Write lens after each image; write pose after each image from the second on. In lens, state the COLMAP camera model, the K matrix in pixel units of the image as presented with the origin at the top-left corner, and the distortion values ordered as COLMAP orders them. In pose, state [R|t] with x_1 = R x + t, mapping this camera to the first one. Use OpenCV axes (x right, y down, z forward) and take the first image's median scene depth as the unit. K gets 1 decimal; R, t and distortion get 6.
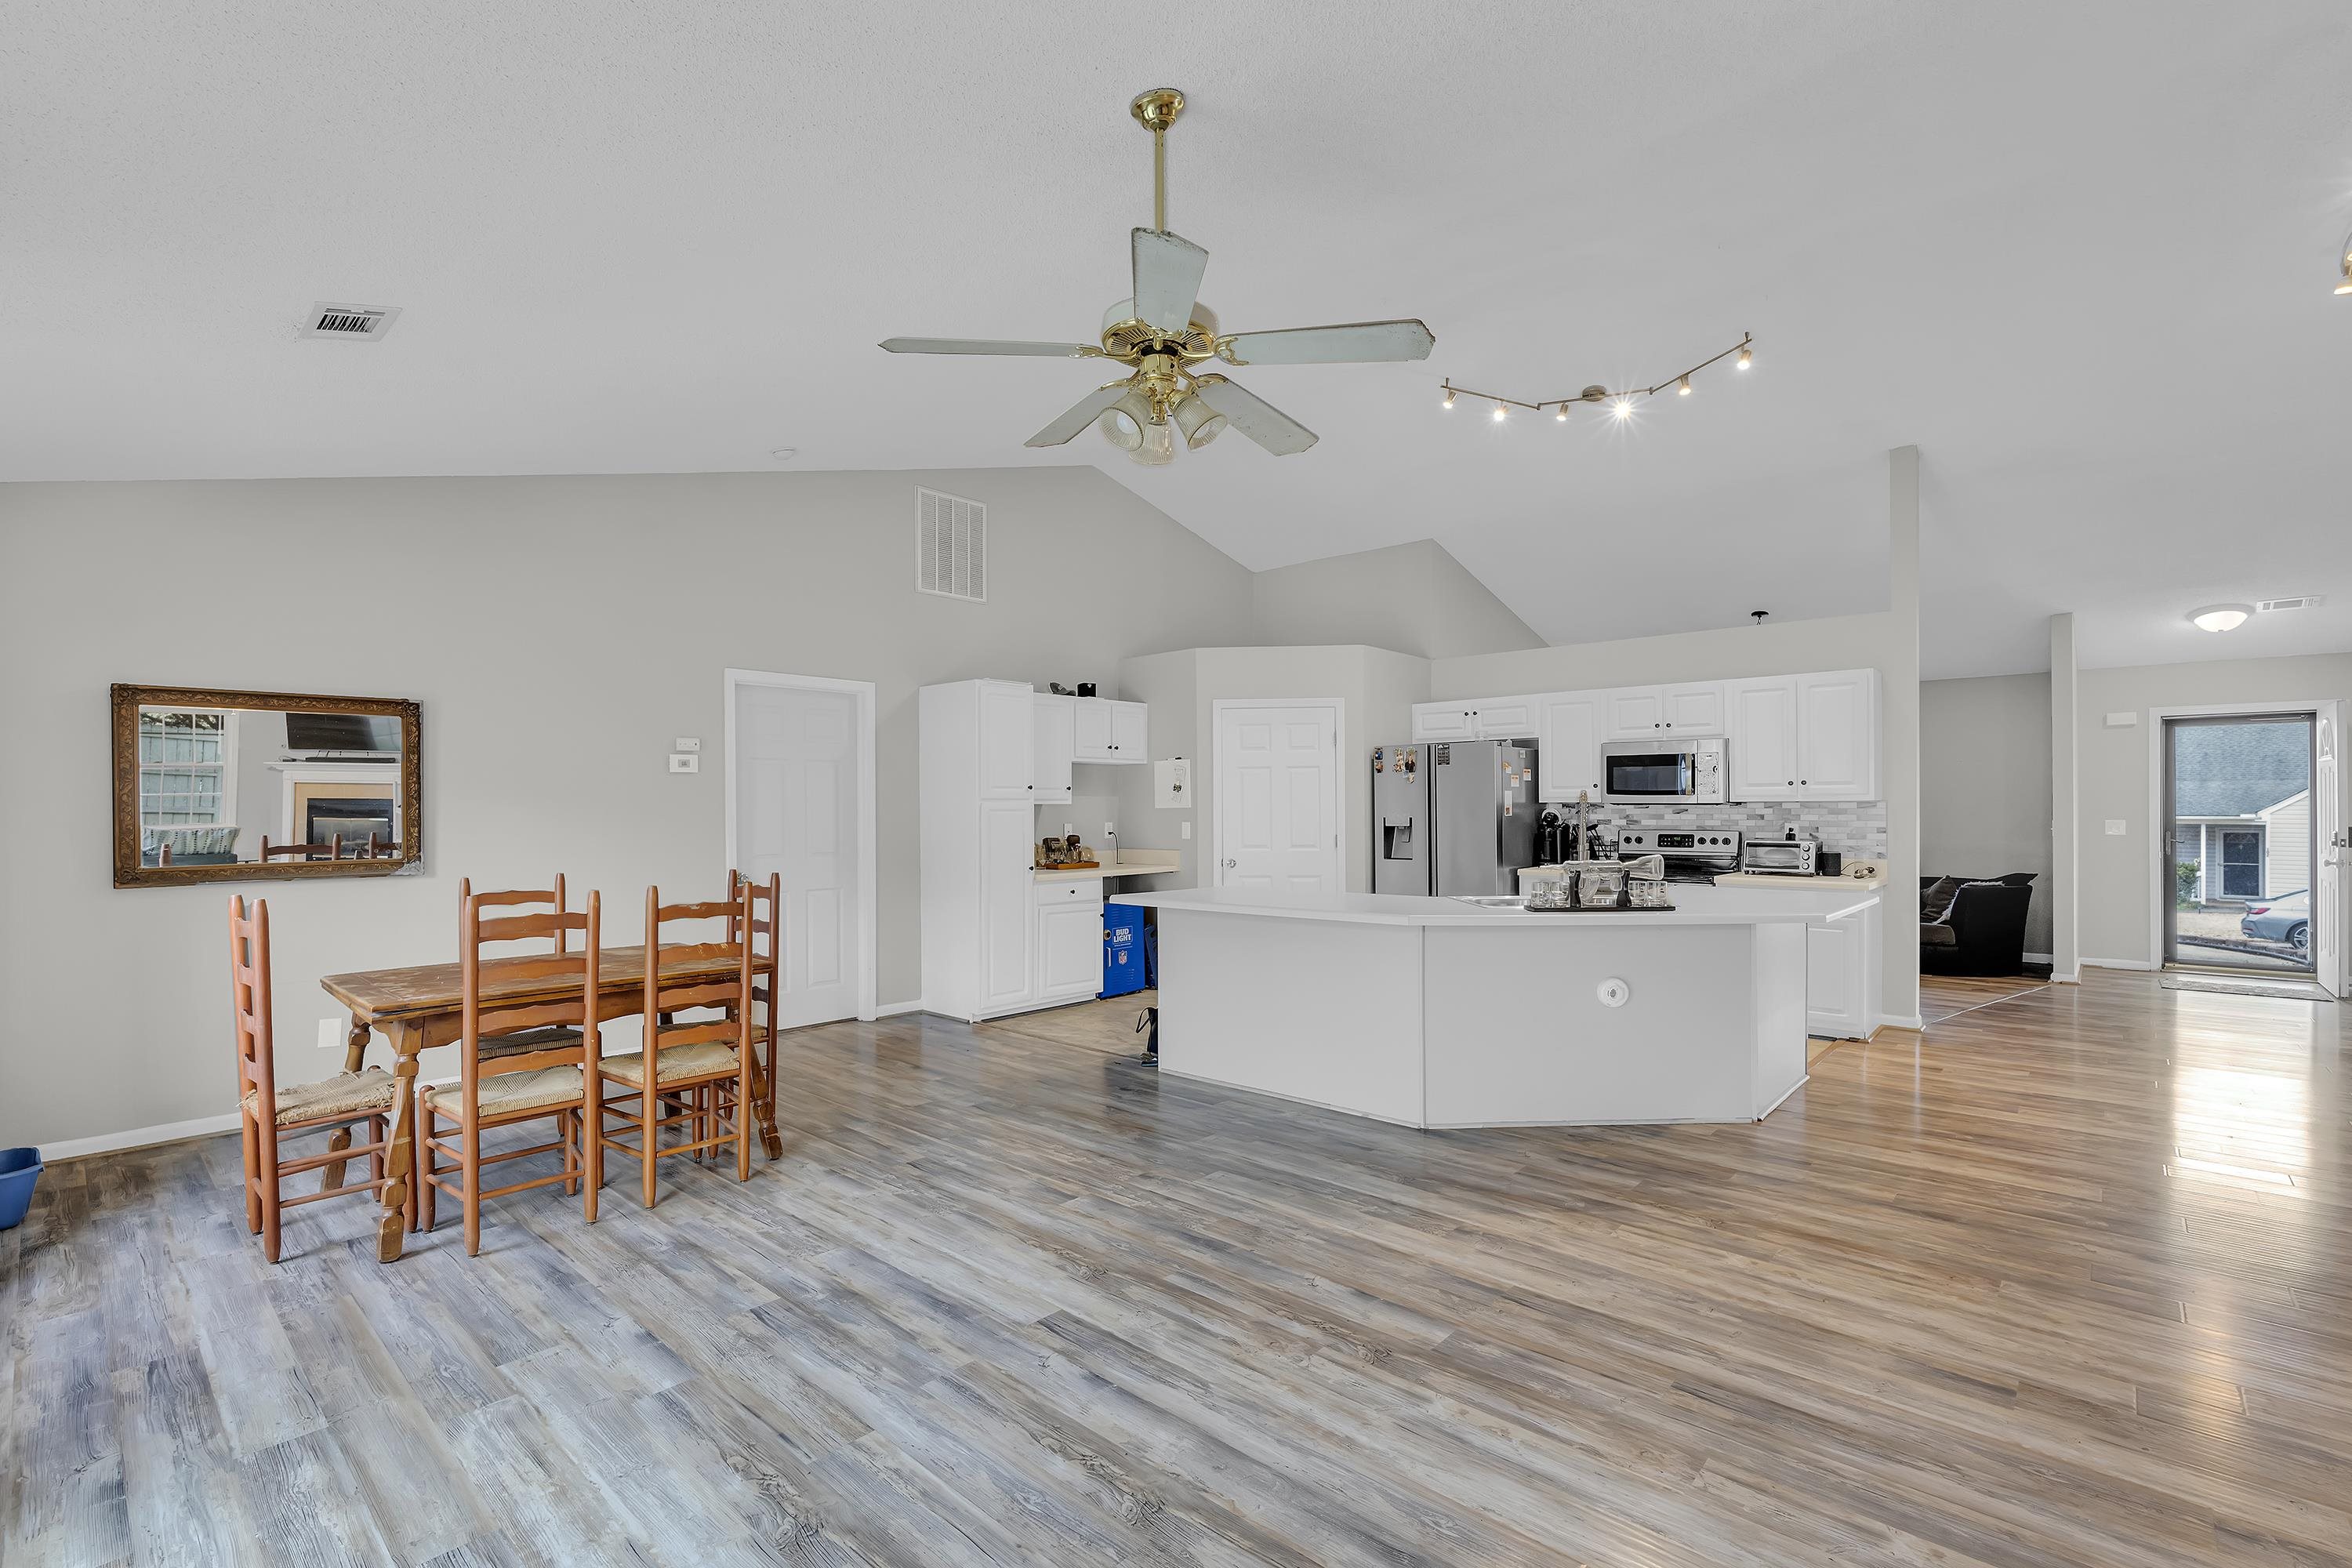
lens RADIAL K [[1032.3, 0, 1185.1], [0, 1032.3, 797.7], [0, 0, 1]] dist [-0.001524, 0.000386]
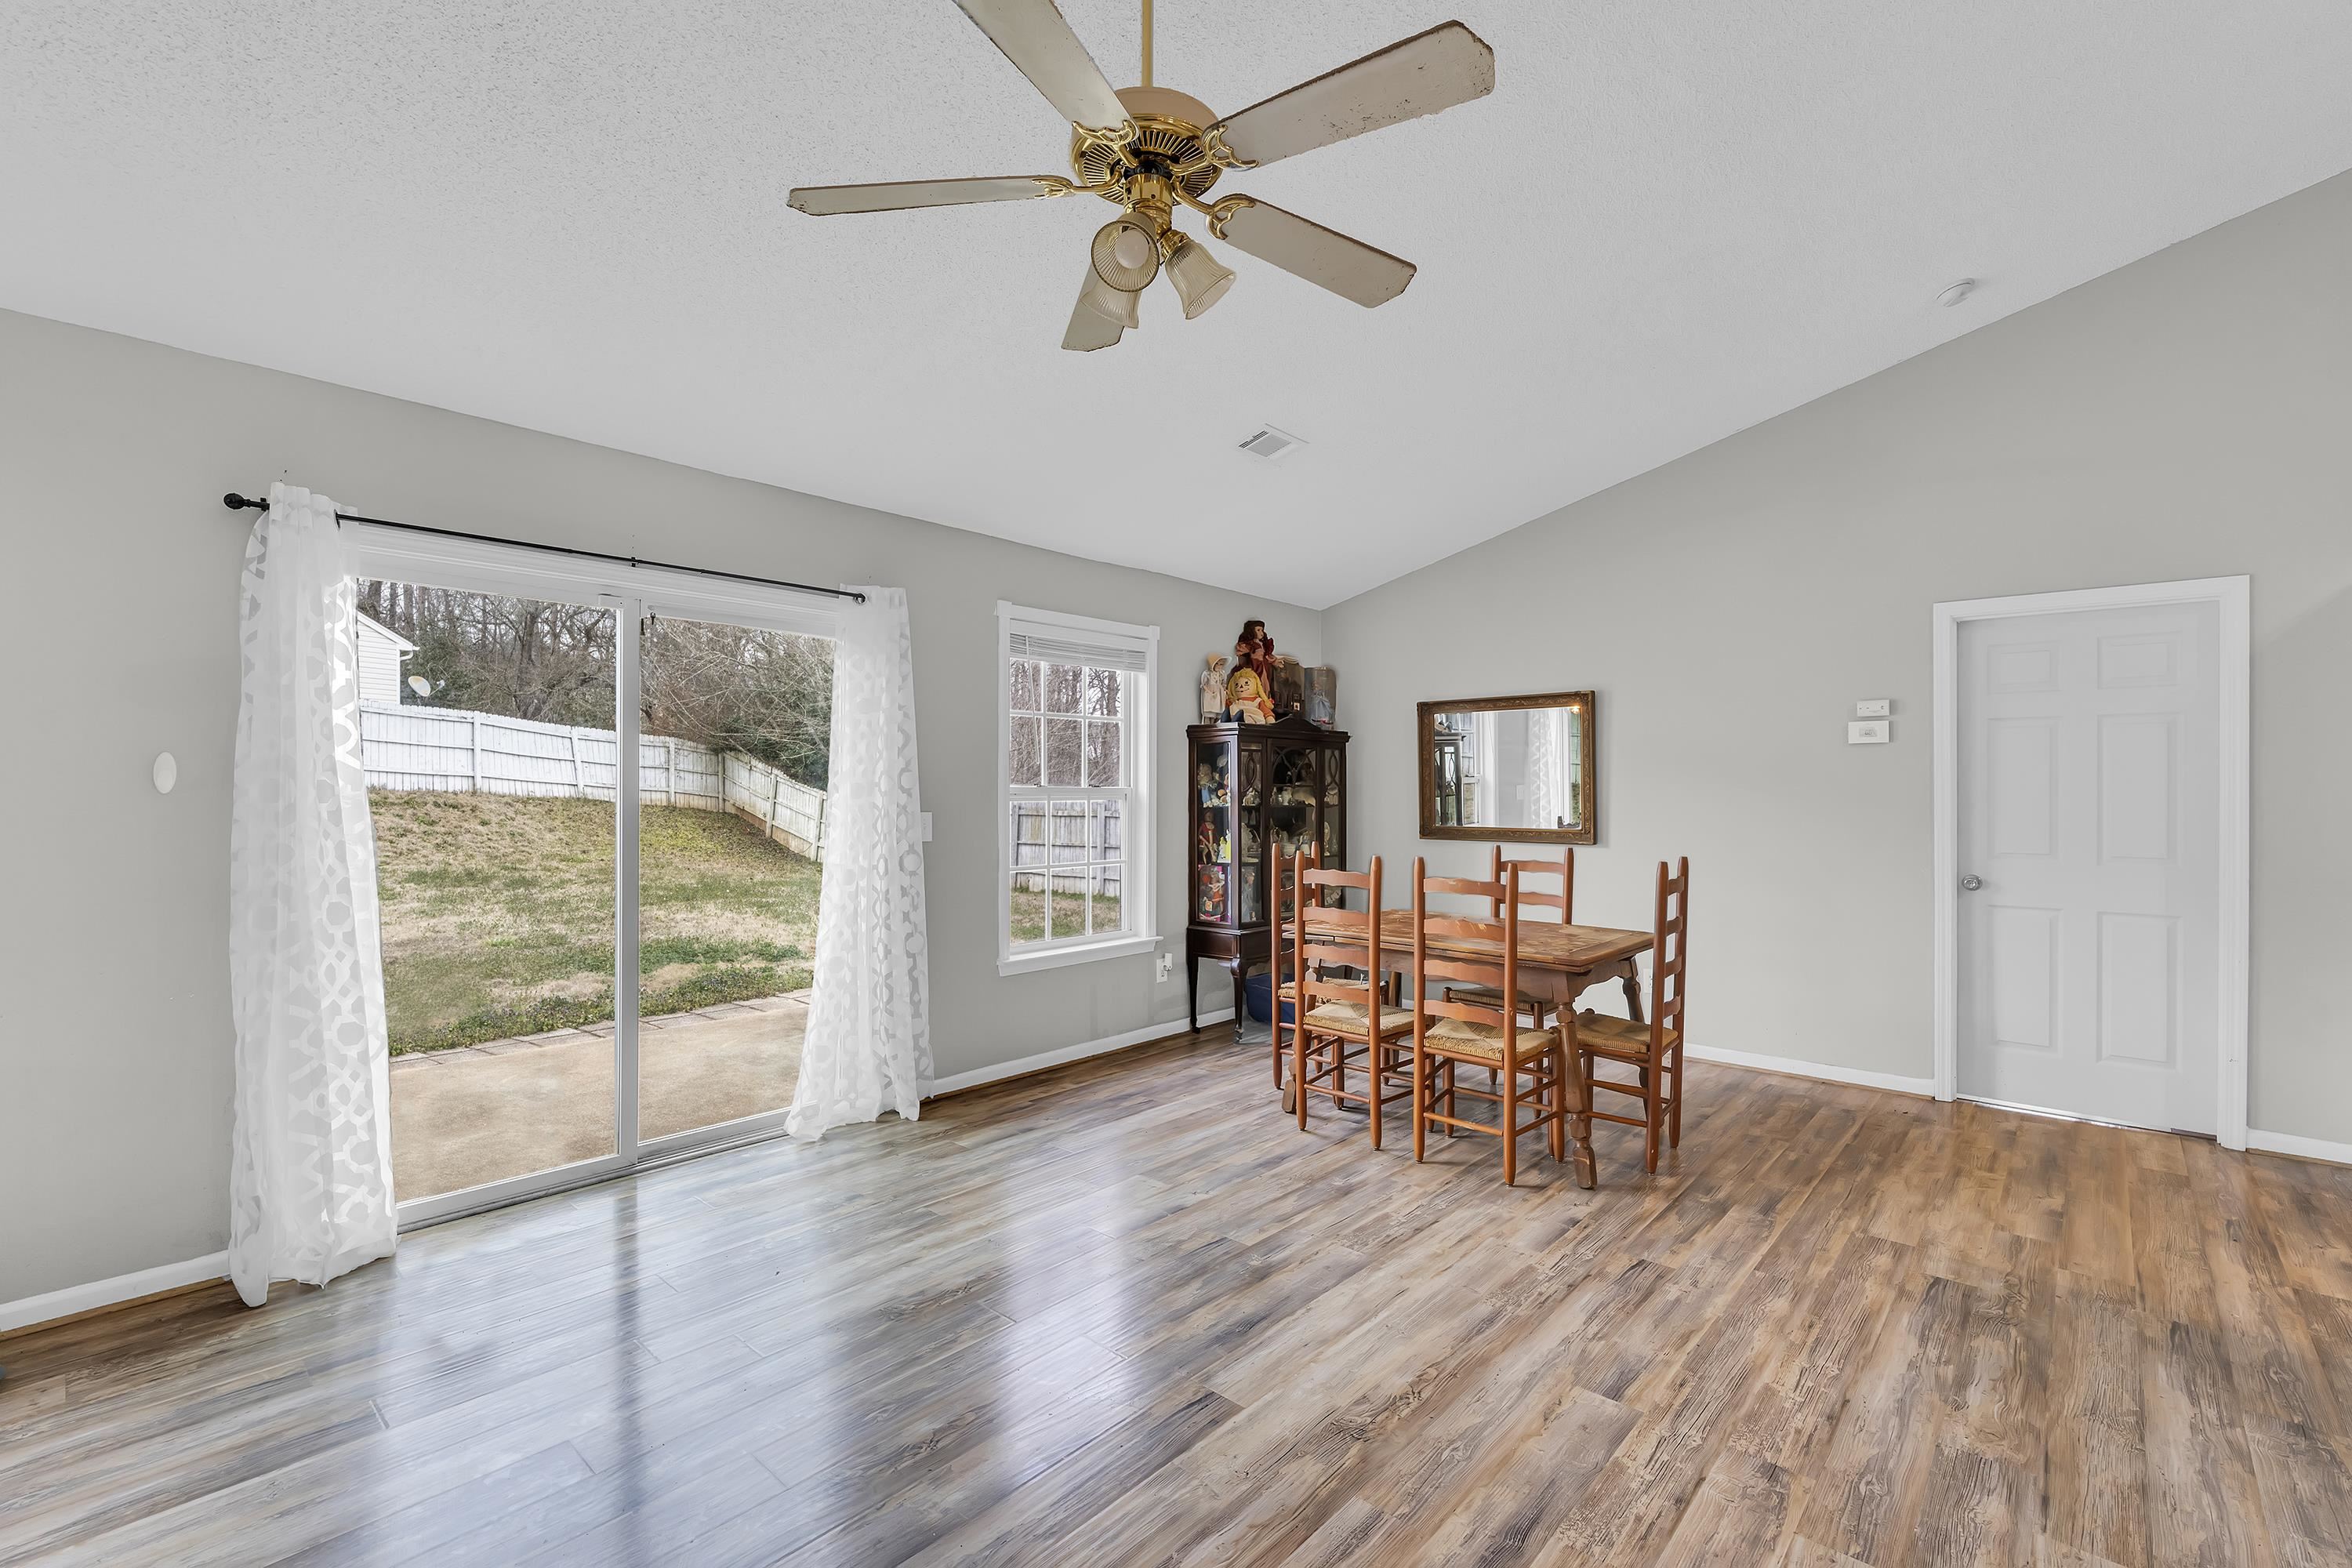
lens RADIAL K [[1032.3, 0, 1185.1], [0, 1032.3, 797.7], [0, 0, 1]] dist [-0.001524, 0.000386]
pose [[0.003475, 0.012280, -0.999919, 0.546151], [0.005216, 0.999911, 0.012298, 0.009046], [0.999980, -0.005258, 0.003410, 0.769427]]
